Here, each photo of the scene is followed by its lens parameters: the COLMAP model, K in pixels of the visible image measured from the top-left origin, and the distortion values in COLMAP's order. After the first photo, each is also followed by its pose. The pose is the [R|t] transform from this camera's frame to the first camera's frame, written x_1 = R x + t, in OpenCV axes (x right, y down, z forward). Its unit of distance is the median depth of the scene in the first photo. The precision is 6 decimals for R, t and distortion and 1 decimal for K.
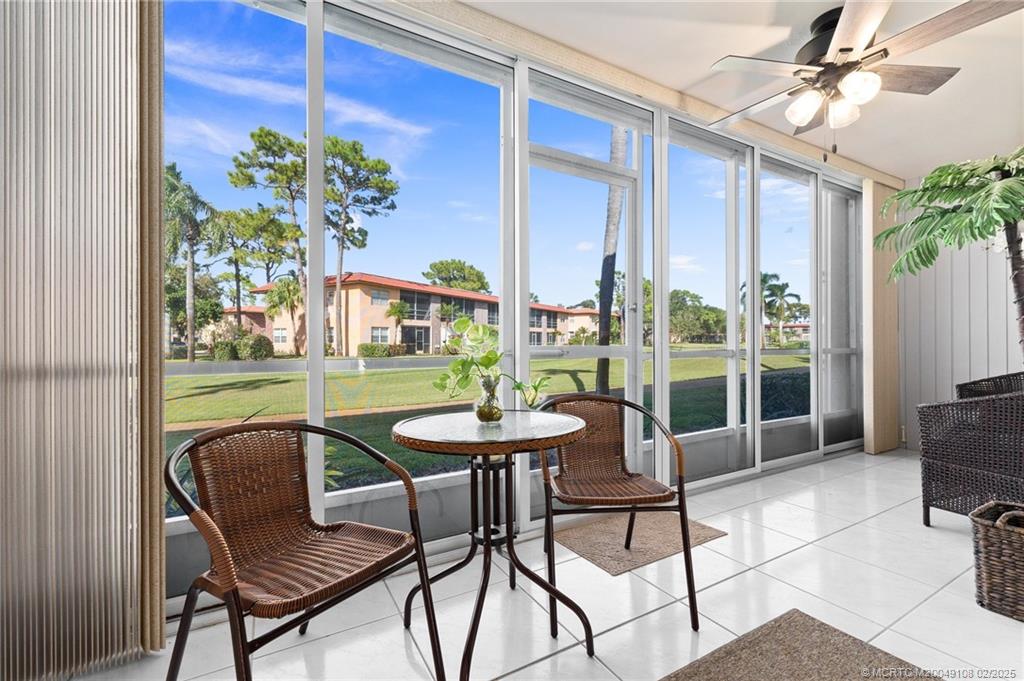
lens RADIAL K [[429.4, 0, 506.4], [0, 429.4, 342.1], [0, 0, 1]] dist [0.000533, -0.000132]
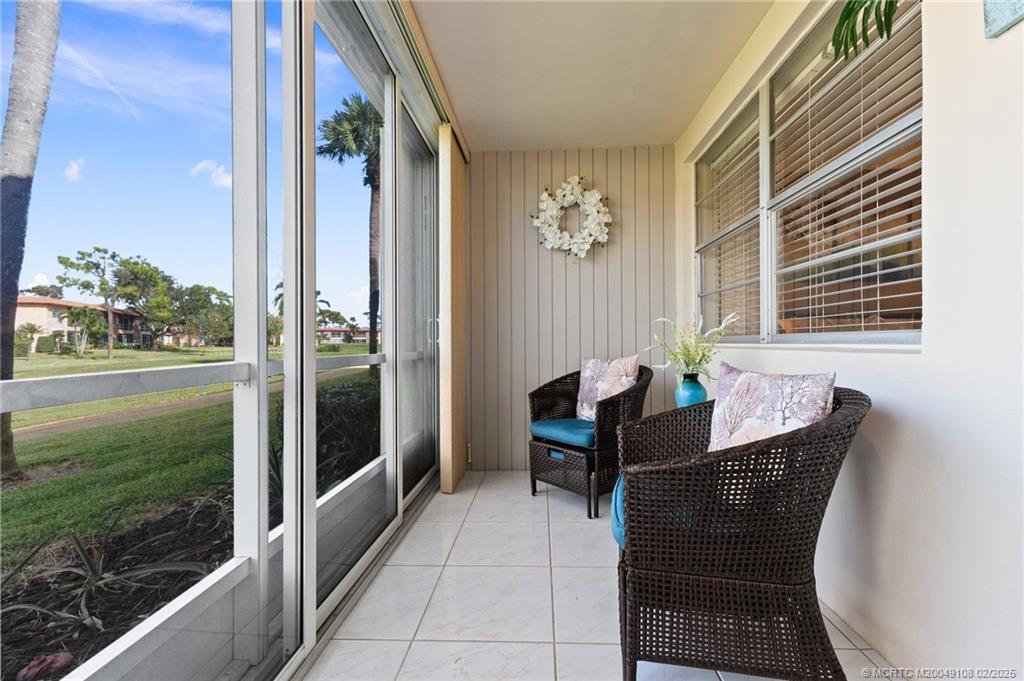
lens RADIAL K [[426.5, 0, 521.2], [0, 426.5, 339.9], [0, 0, 1]] dist [0.011042, -0.000290]
pose [[0.522356, 0.005586, 0.852709, 0.266388], [0.004852, 0.999943, -0.009523, 0.001740], [-0.852713, 0.009111, 0.522300, 0.481362]]
